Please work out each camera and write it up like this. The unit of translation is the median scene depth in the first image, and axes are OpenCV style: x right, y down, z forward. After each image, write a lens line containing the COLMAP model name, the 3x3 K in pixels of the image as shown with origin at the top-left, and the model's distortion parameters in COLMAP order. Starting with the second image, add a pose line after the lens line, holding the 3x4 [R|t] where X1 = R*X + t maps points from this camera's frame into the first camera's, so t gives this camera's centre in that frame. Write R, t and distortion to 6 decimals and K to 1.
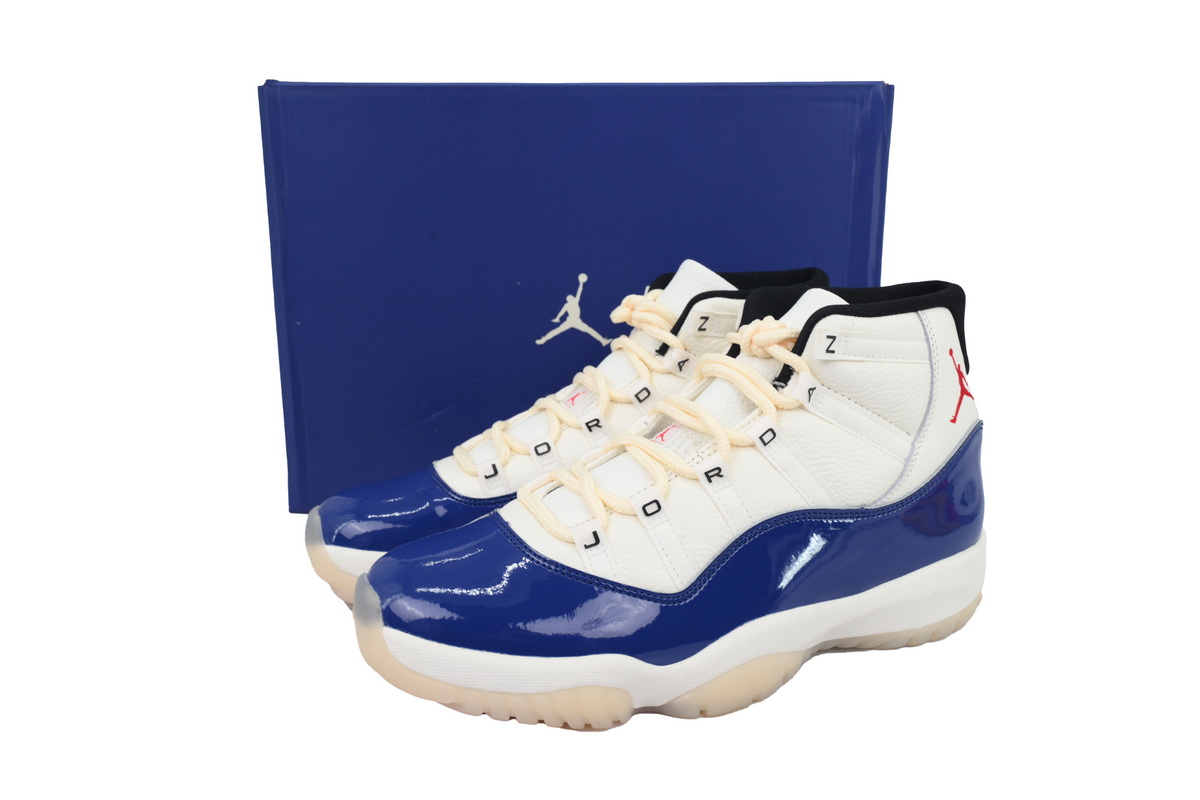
lens RADIAL K [[962.3, 0, 607.7], [0, 962.3, 404.9], [0, 0, 1]] dist [0.065592, 0.006702]
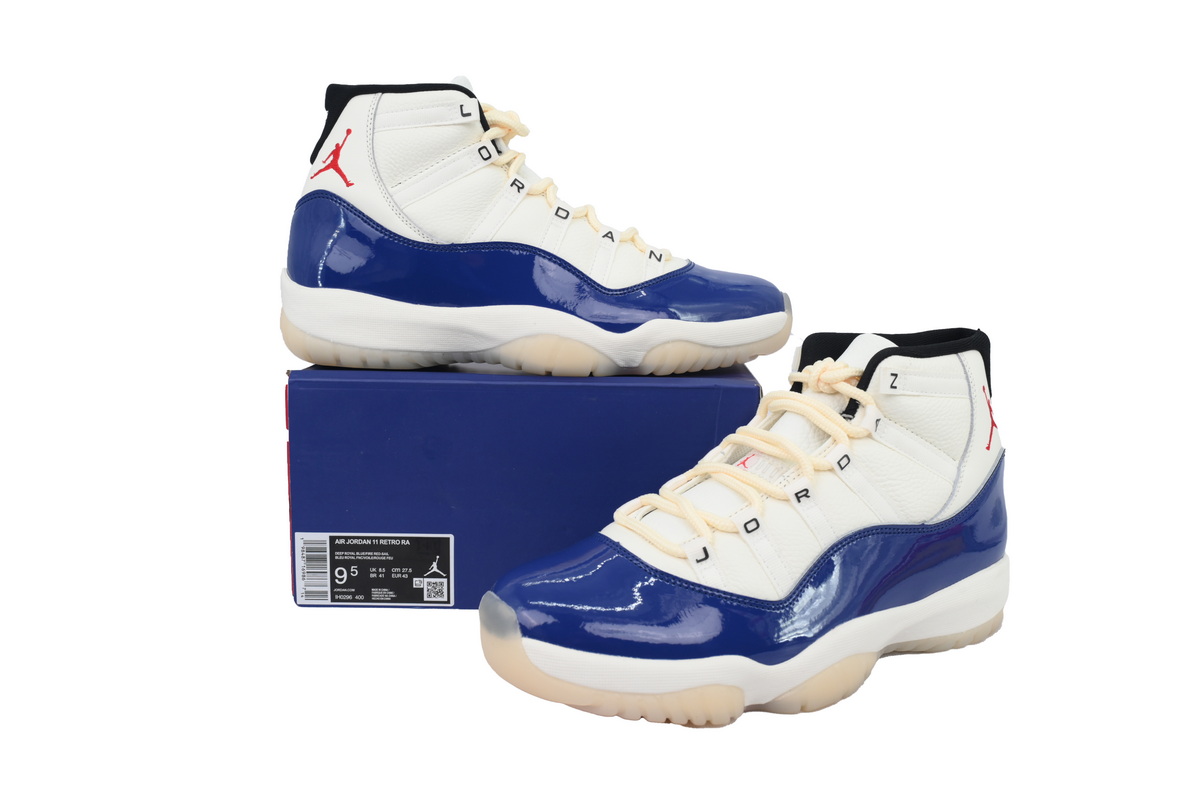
lens RADIAL K [[962.3, 0, 602.3], [0, 962.3, 409.1], [0, 0, 1]] dist [0.065592, 0.006702]
pose [[0.992805, -0.005018, 0.119639, -0.249679], [0.011643, 0.998433, -0.054742, 0.029589], [-0.119177, 0.055741, 0.991307, -0.097815]]
